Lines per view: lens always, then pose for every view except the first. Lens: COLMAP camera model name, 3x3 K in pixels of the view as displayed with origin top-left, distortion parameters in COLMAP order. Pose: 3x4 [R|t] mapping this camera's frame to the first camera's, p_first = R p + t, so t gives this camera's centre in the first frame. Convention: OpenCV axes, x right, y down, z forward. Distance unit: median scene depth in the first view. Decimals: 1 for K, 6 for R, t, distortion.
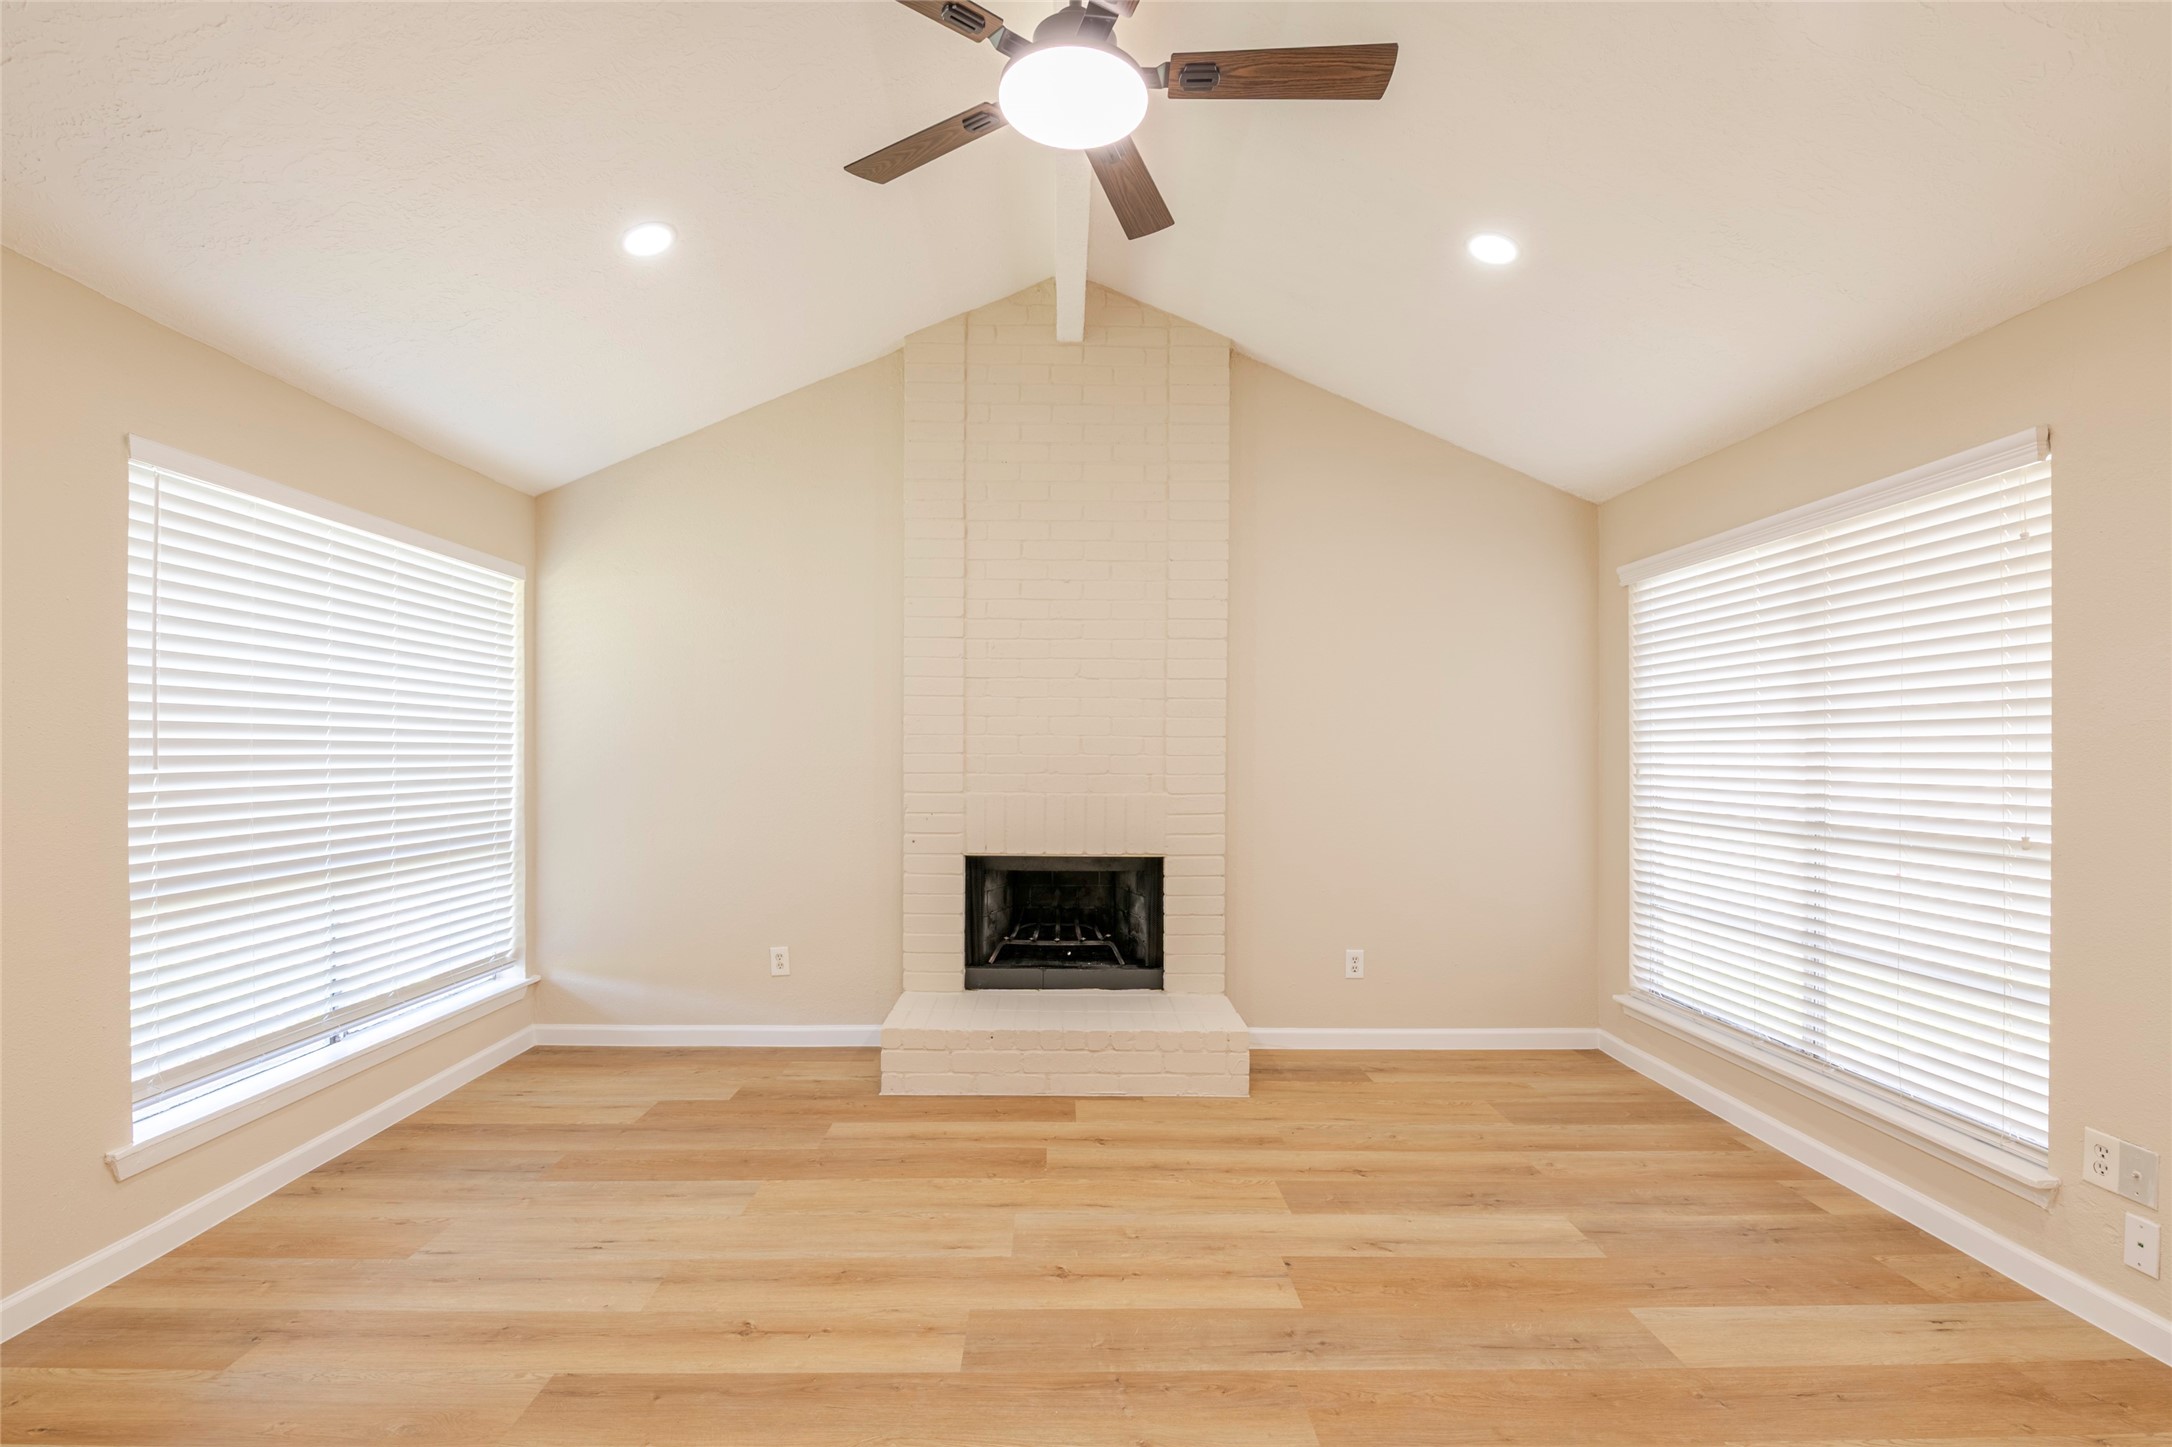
lens RADIAL K [[984.1, 0, 1072.2], [0, 984.1, 752.2], [0, 0, 1]] dist [-0.006055, -0.003758]
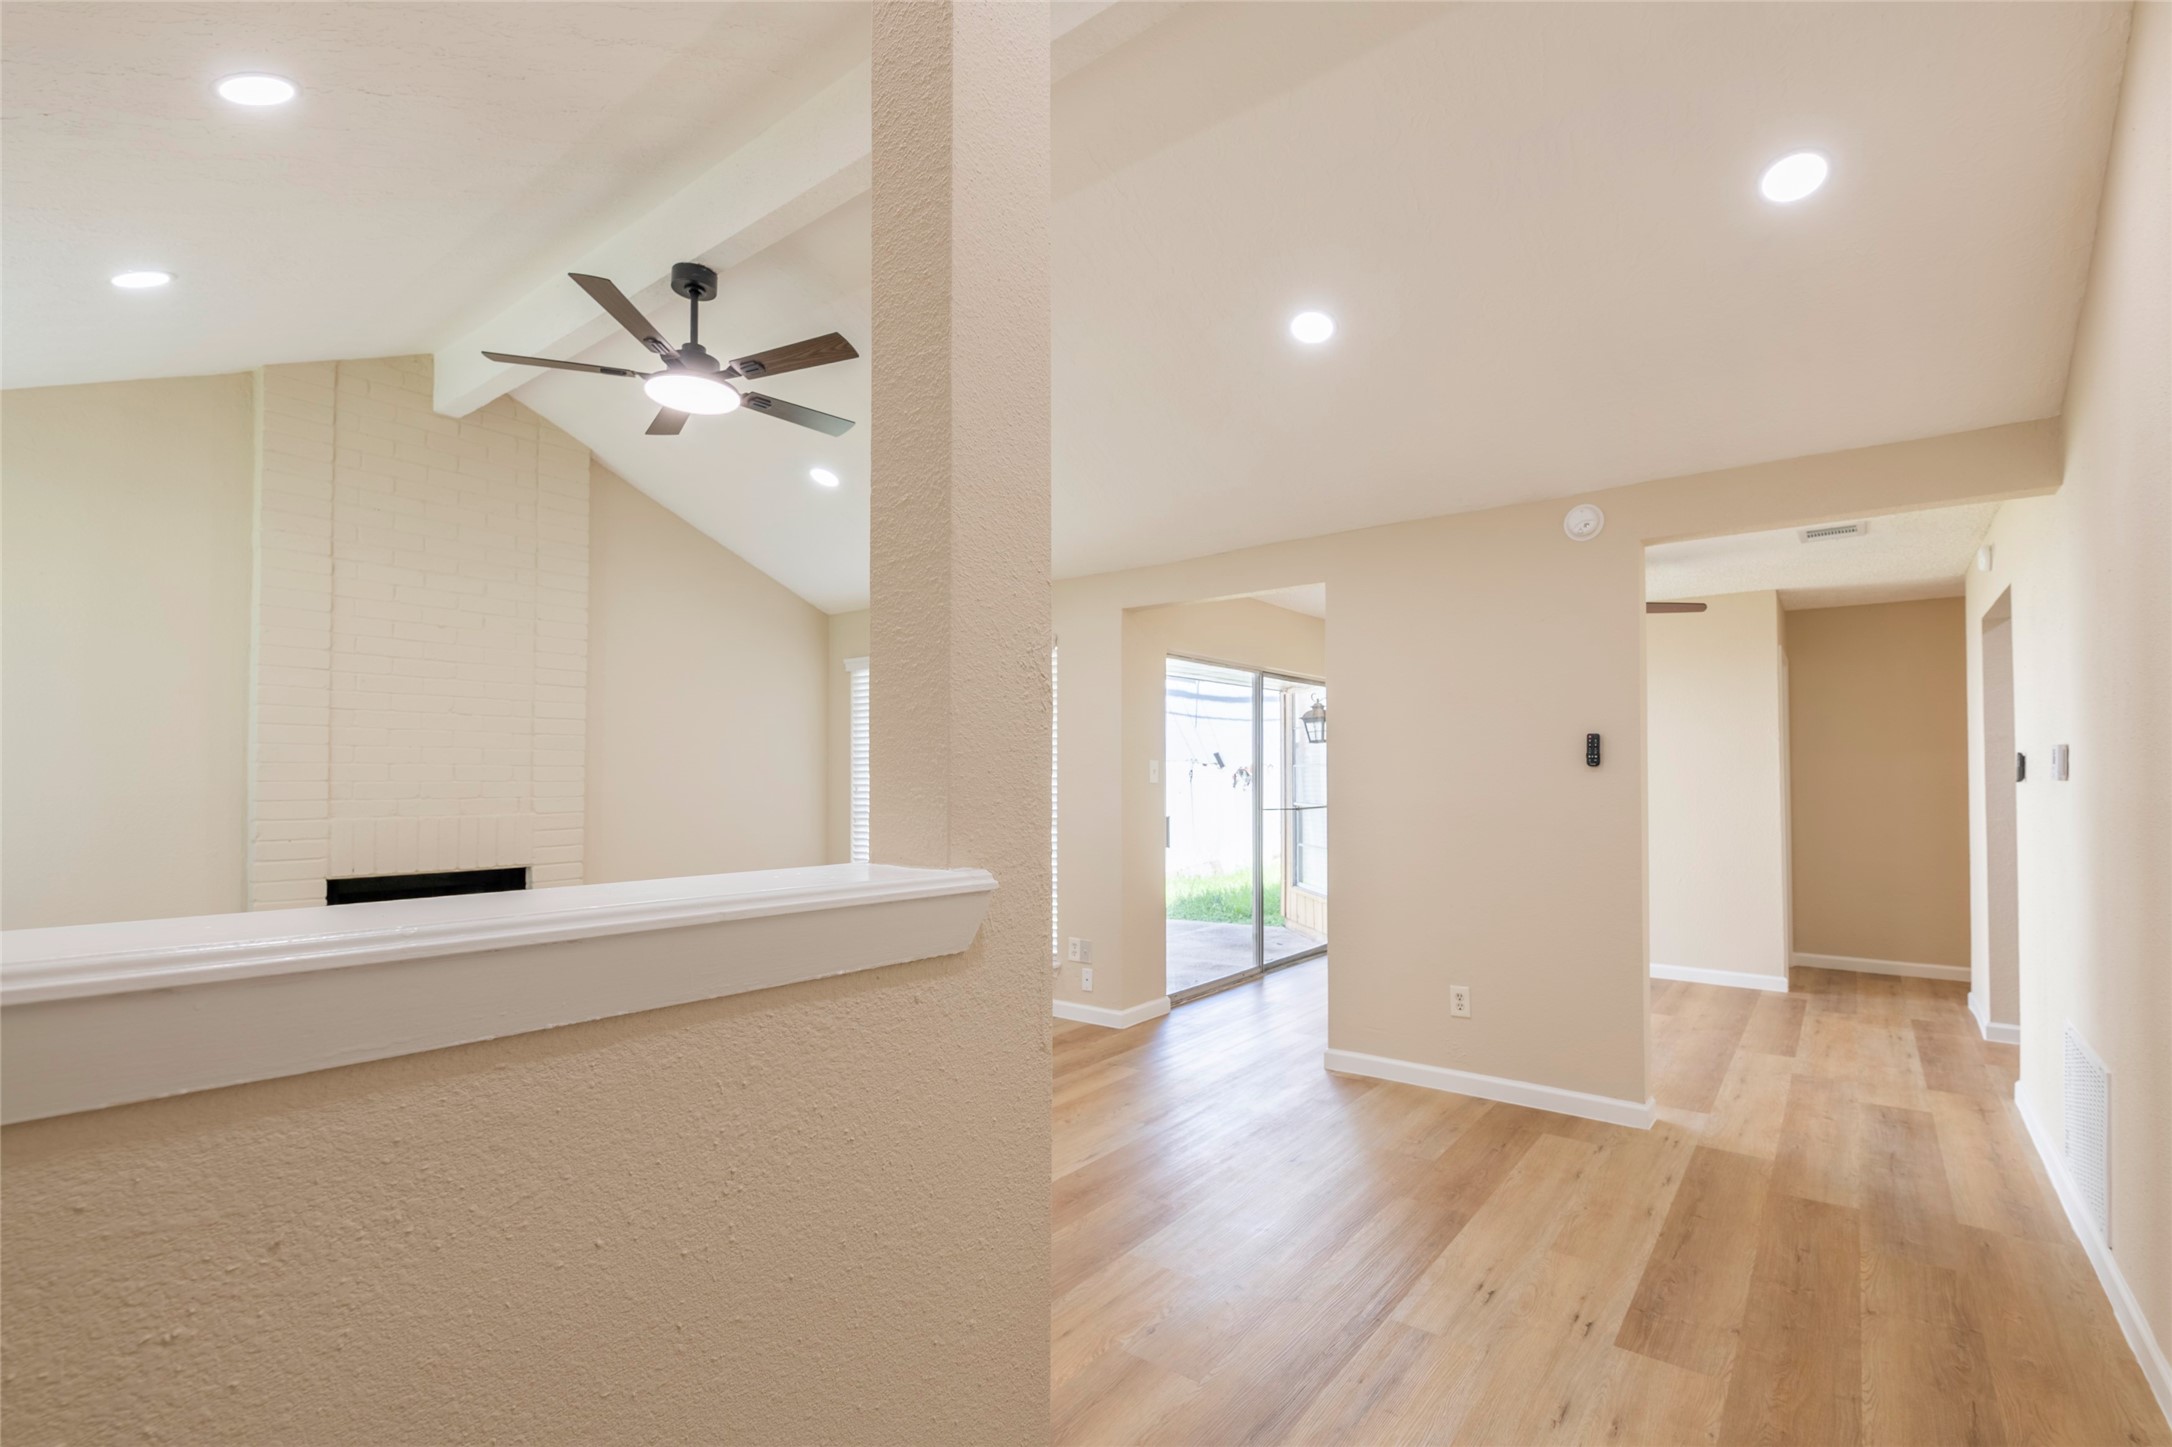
lens RADIAL K [[984.1, 0, 1073.2], [0, 984.1, 739.9], [0, 0, 1]] dist [-0.006055, -0.003758]
pose [[0.632819, 0.025428, 0.773882, -0.576763], [0.003064, 0.999371, -0.035342, -0.001361], [-0.774293, 0.024736, 0.632343, -0.383236]]
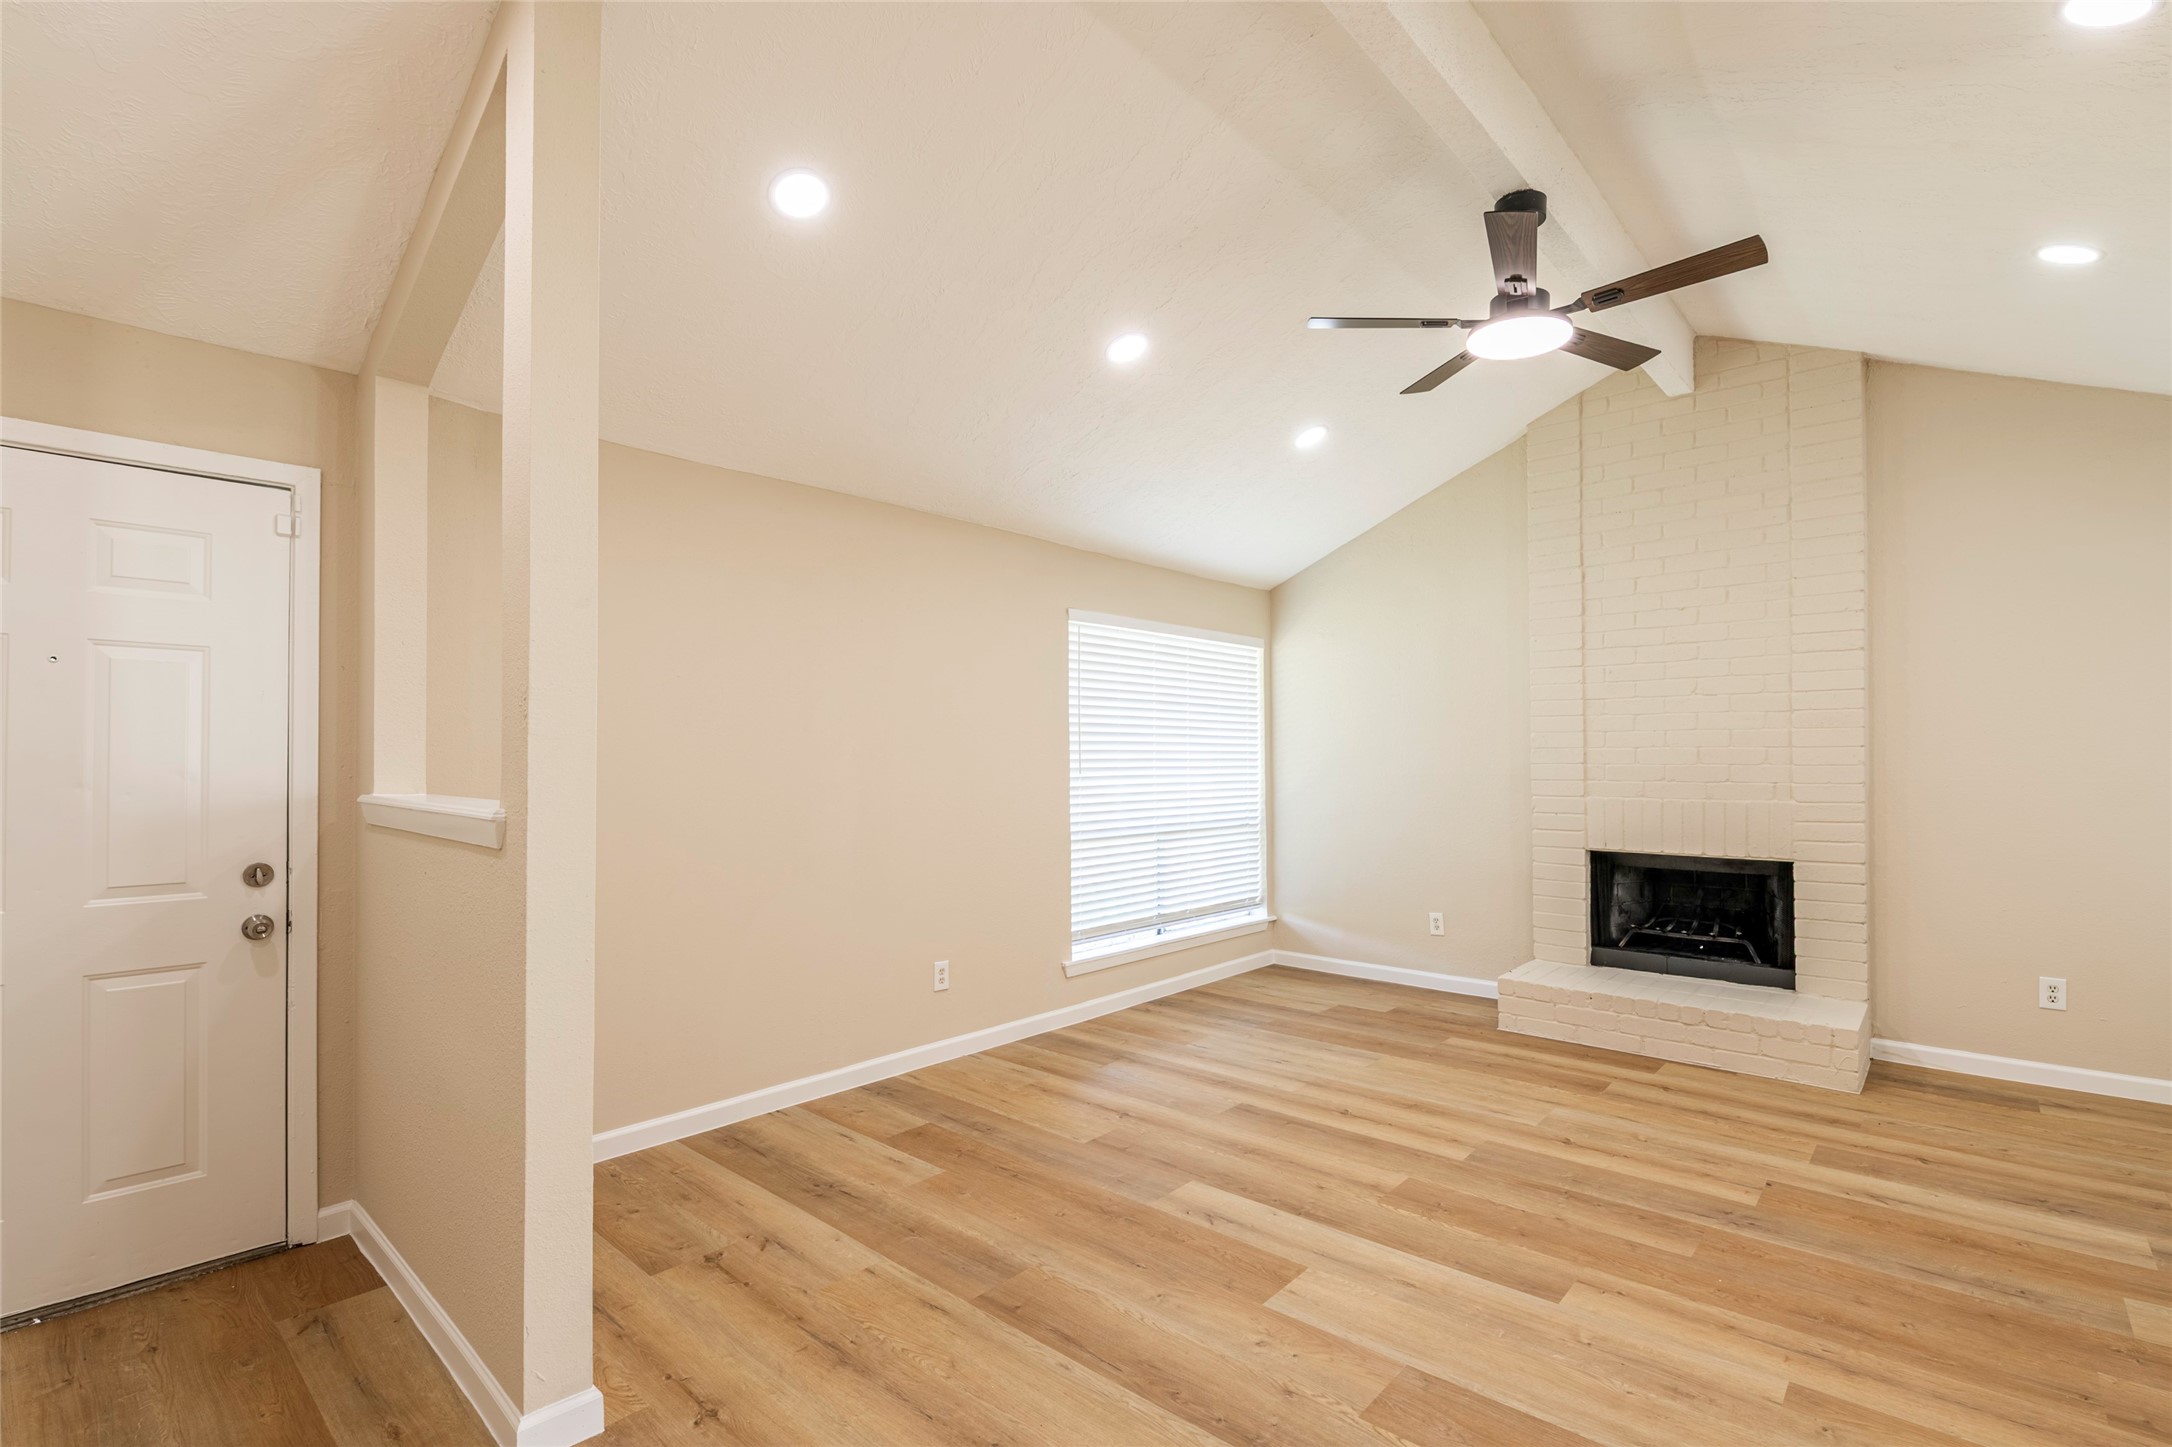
lens RADIAL K [[984.1, 0, 1100.7], [0, 984.1, 733.3], [0, 0, 1]] dist [-0.006055, -0.003758]
pose [[0.743334, -0.022709, -0.668535, 0.342842], [0.003355, 0.999538, -0.030222, -0.000725], [0.668912, 0.020222, 0.743067, -0.368459]]
